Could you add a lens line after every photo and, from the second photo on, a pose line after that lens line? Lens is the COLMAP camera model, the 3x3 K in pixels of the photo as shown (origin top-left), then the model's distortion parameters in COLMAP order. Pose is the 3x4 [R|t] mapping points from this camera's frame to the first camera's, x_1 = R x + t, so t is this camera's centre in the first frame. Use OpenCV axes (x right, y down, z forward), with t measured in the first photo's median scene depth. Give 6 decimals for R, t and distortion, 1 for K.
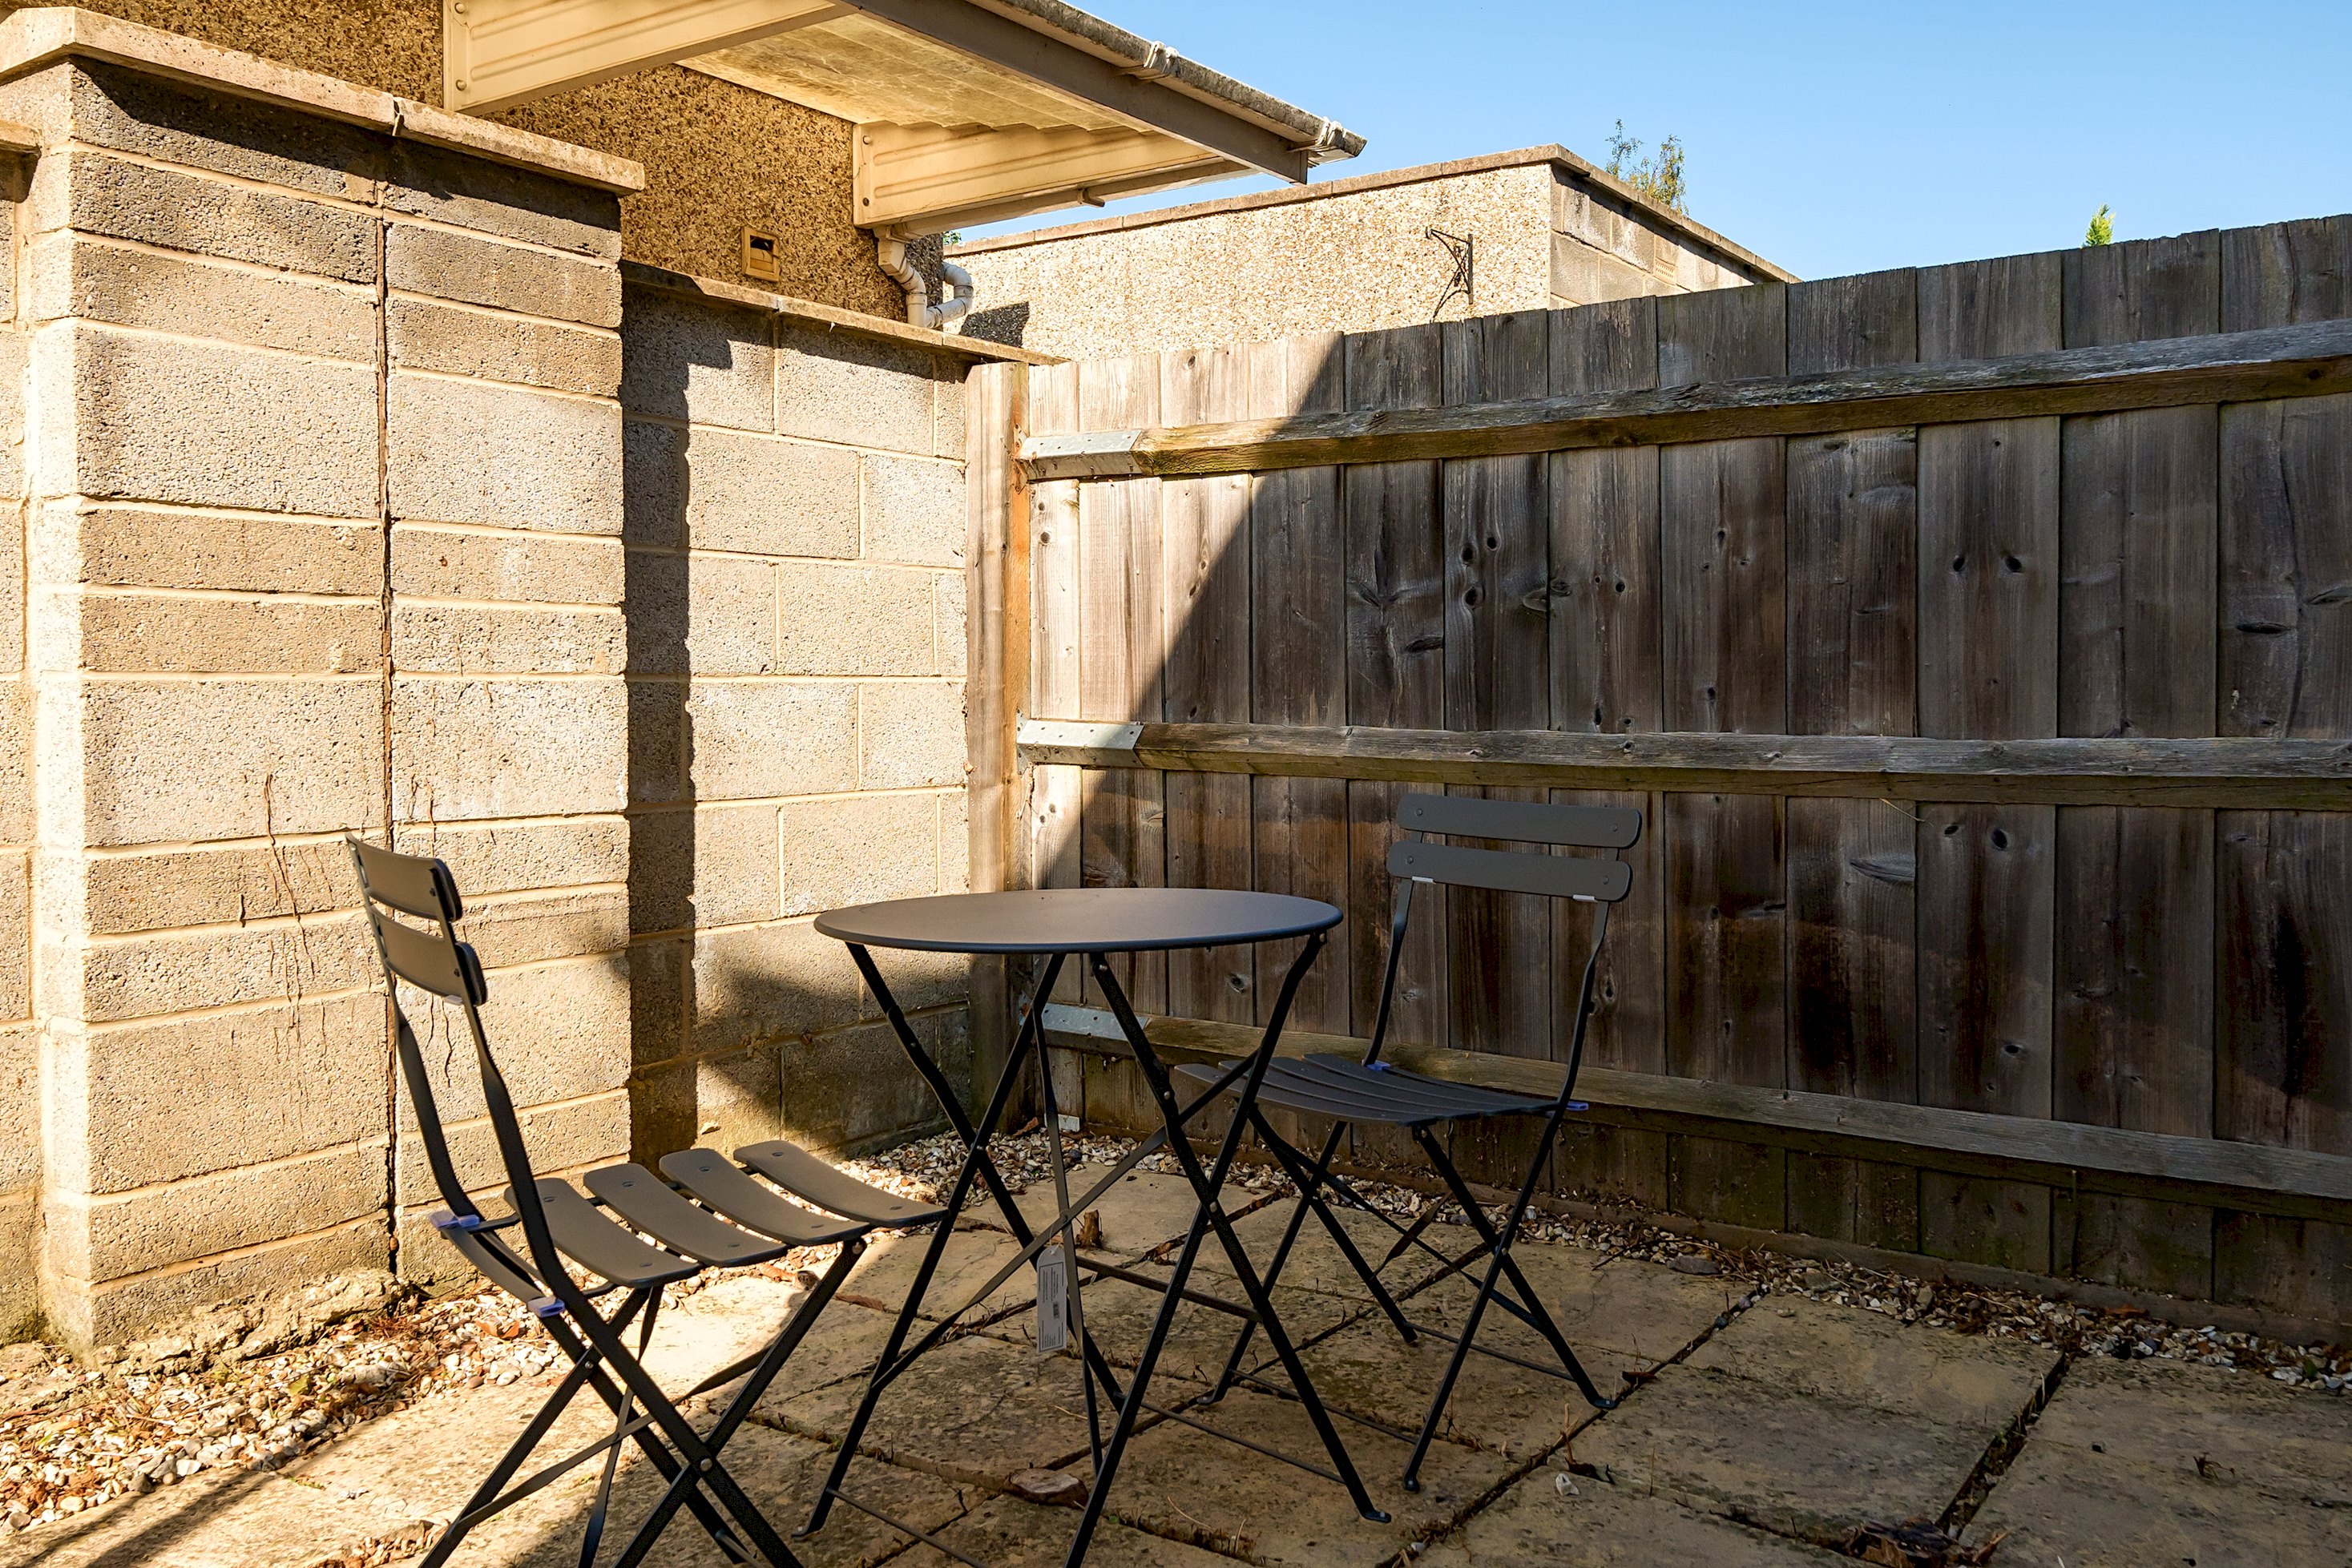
lens RADIAL K [[1908.5, 0, 1187.8], [0, 1908.5, 772.3], [0, 0, 1]] dist [-0.009968, 0.005982]
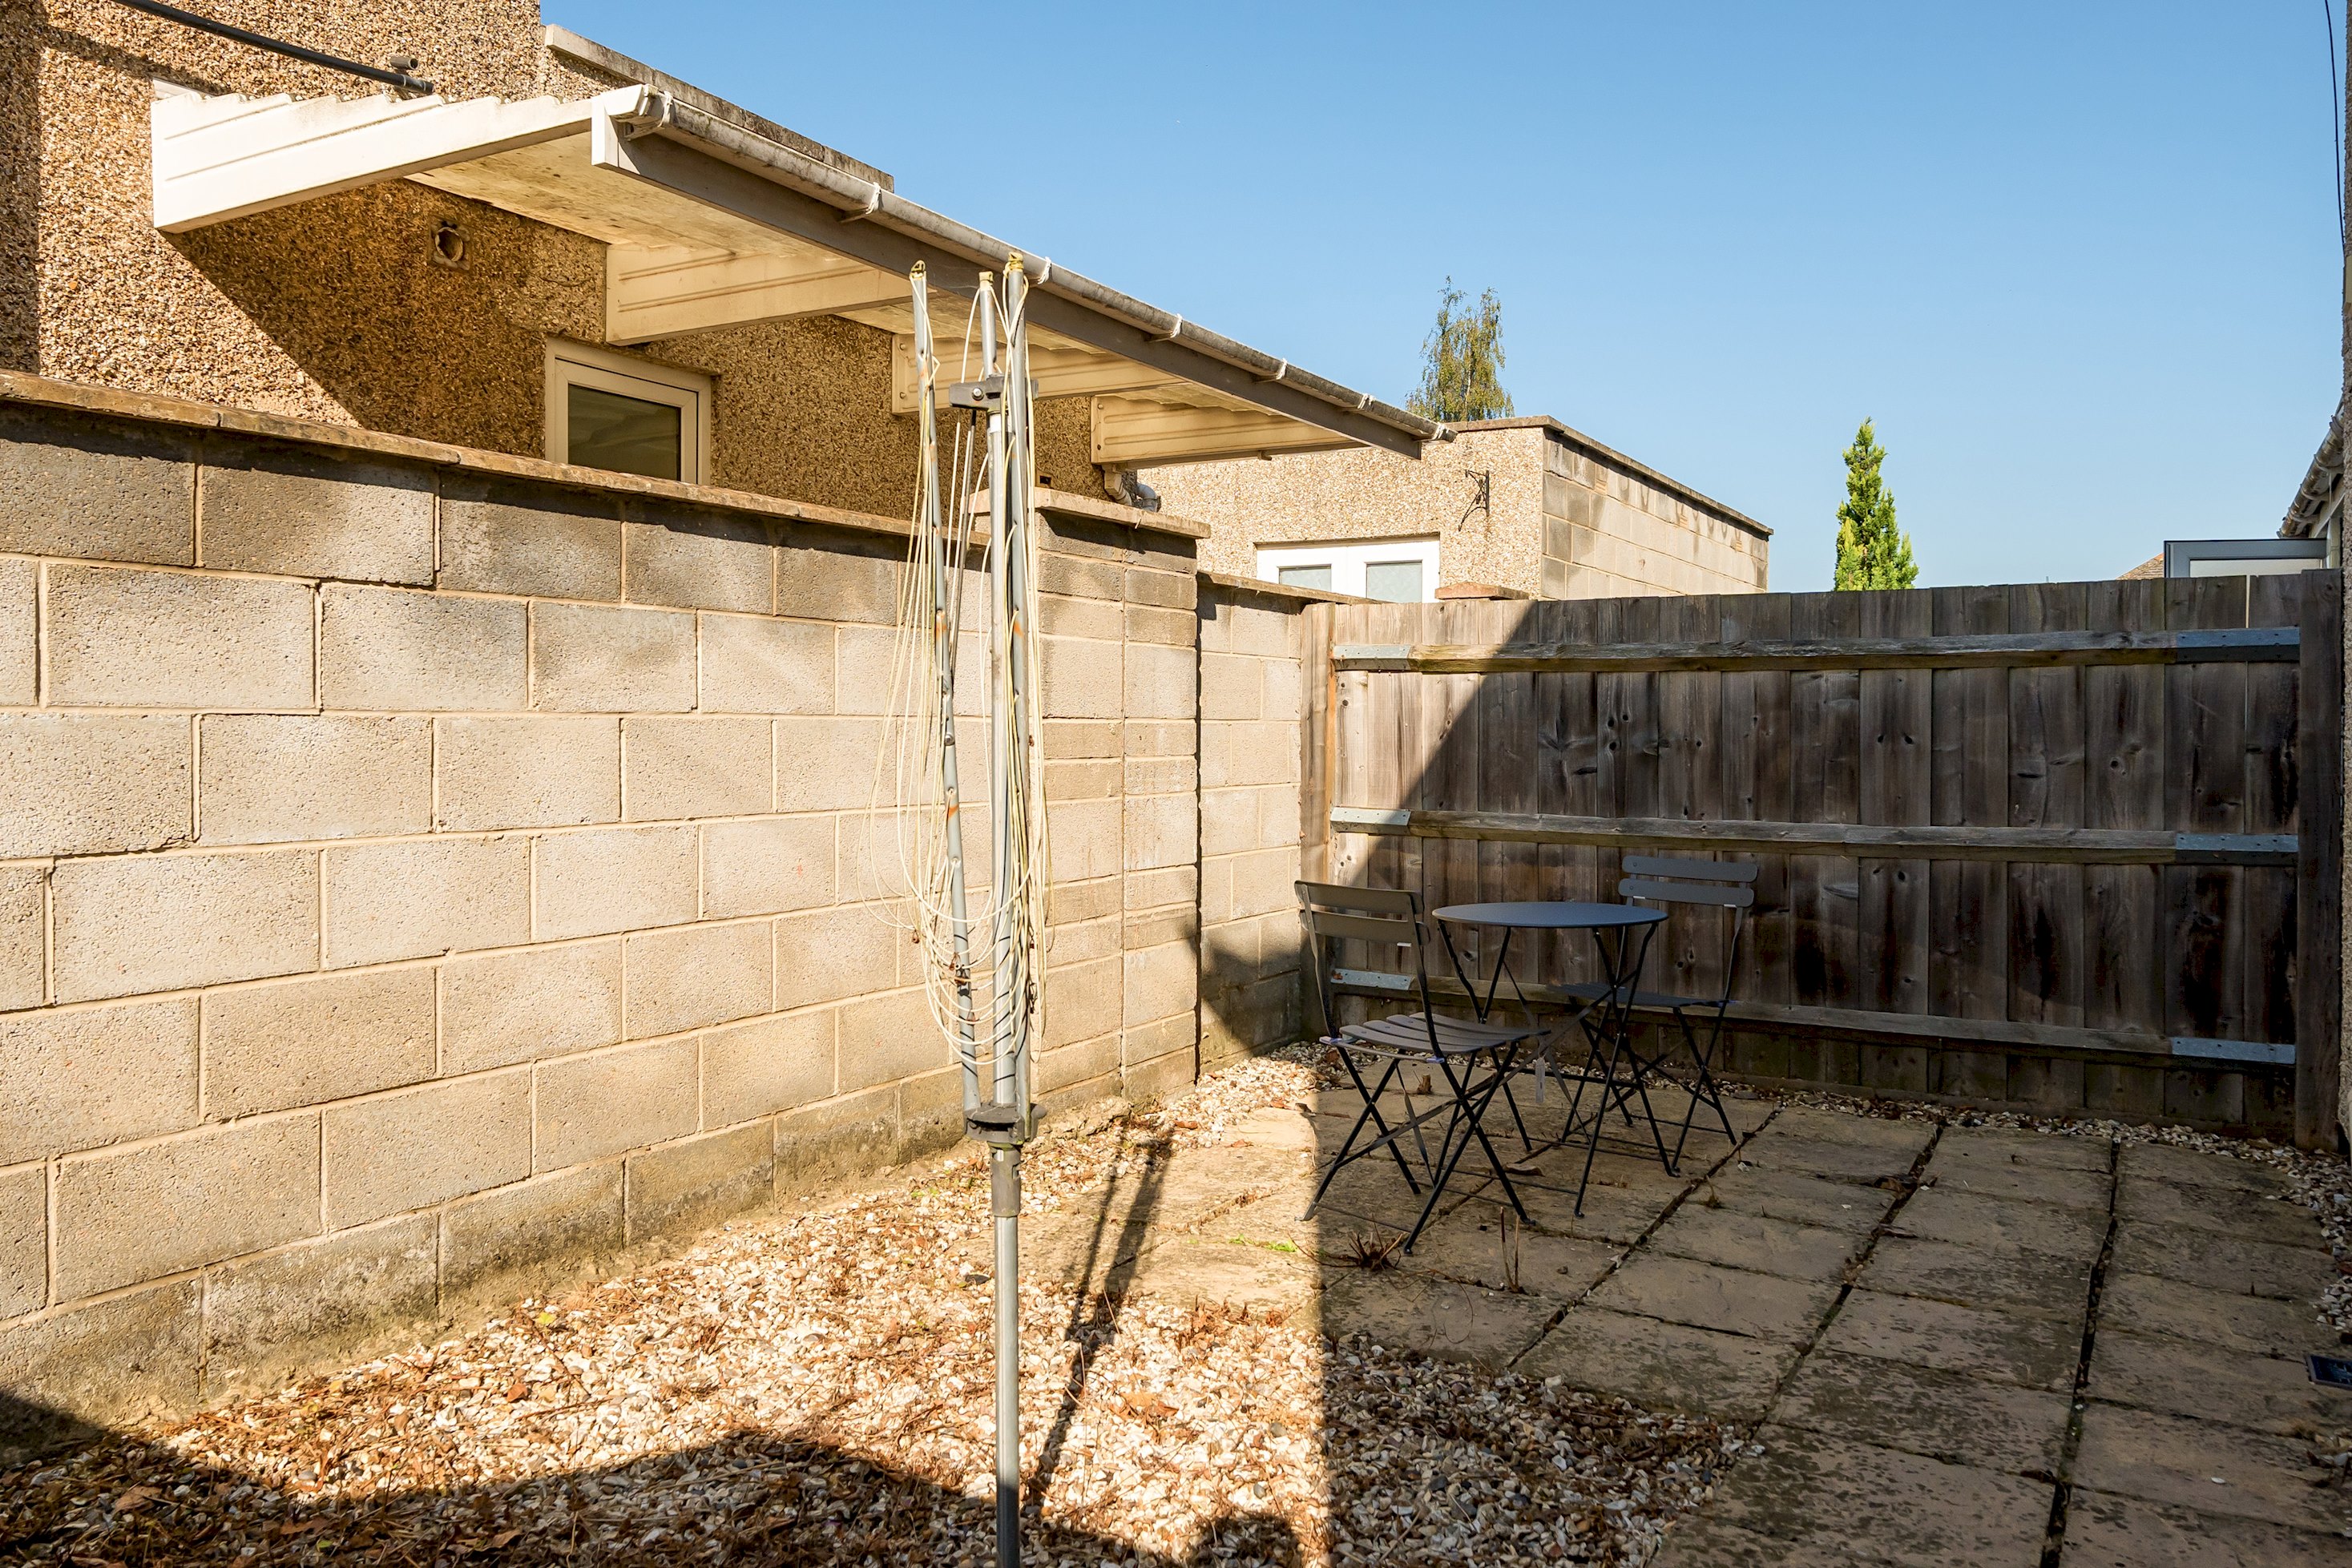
lens RADIAL K [[1678.0, 0, 1163.0], [0, 1678.0, 783.8], [0, 0, 1]] dist [-0.008331, -0.001790]
pose [[0.997154, 0.000768, 0.075394, -0.446242], [0.000150, 0.999926, -0.012173, -0.037628], [-0.075398, 0.012150, 0.997080, -0.649452]]
